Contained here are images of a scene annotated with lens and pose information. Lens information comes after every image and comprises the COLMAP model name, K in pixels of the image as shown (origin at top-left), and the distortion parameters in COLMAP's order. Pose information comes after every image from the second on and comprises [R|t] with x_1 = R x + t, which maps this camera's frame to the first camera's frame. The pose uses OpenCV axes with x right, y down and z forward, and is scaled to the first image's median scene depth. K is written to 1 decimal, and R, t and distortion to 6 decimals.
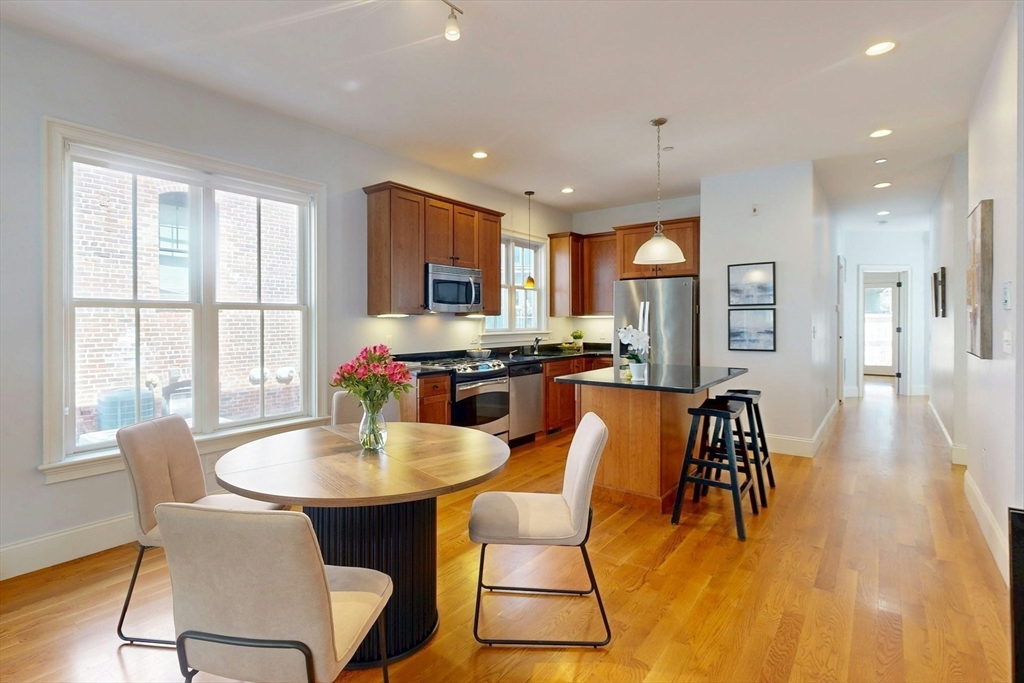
lens RADIAL K [[490.5, 0, 490.9], [0, 490.5, 319.8], [0, 0, 1]] dist [0.020935, 0.001038]
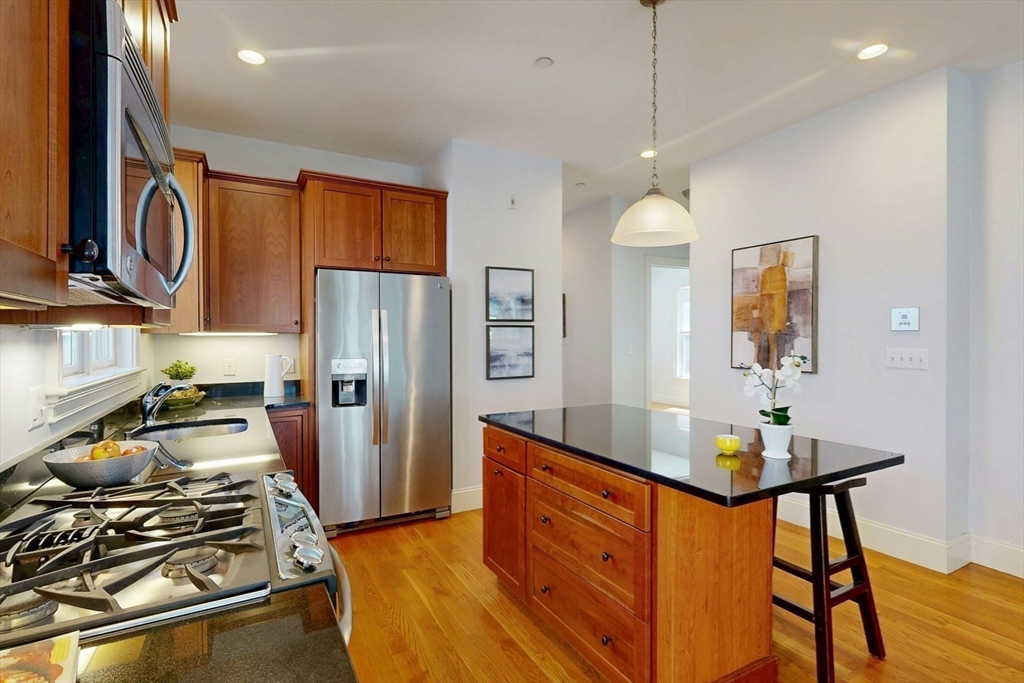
lens RADIAL K [[490.5, 0, 505.7], [0, 490.5, 339.9], [0, 0, 1]] dist [0.020935, 0.001038]
pose [[0.402052, -0.004183, 0.915607, -0.194355], [0.001209, 0.999991, 0.004038, -0.002476], [-0.915616, -0.000516, 0.402053, 0.681825]]
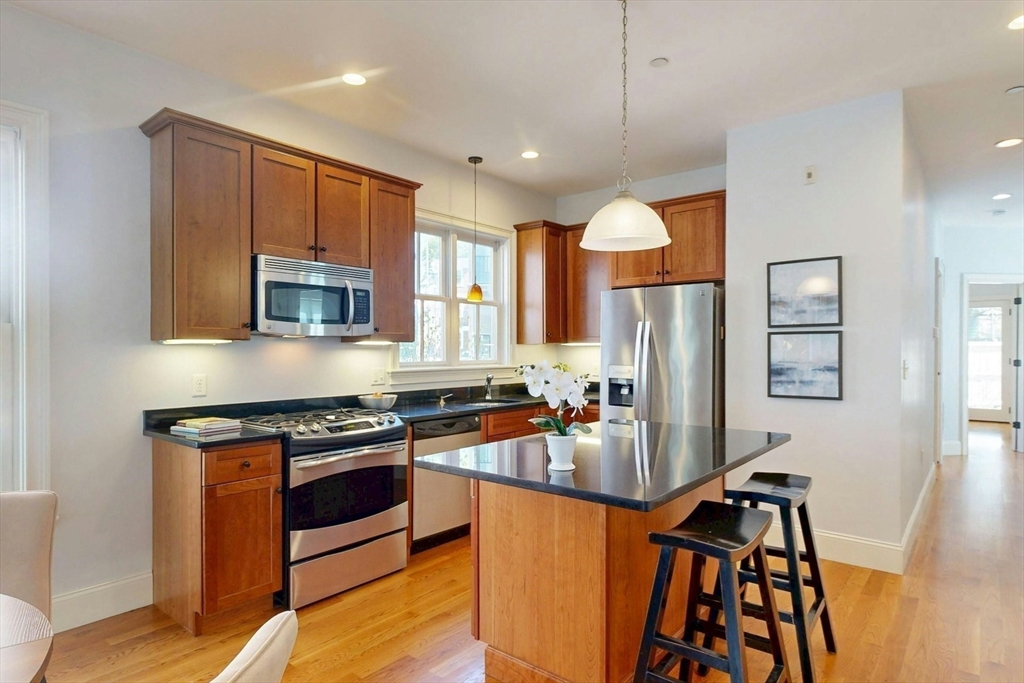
lens RADIAL K [[560.0, 0, 512.1], [0, 560.0, 347.8], [0, 0, 1]] dist [0.015381, -0.001273]
pose [[0.999773, 0.002012, -0.021221, 0.167831], [-0.002010, 0.999998, 0.000149, -0.001248], [0.021221, -0.000106, 0.999775, 0.269682]]
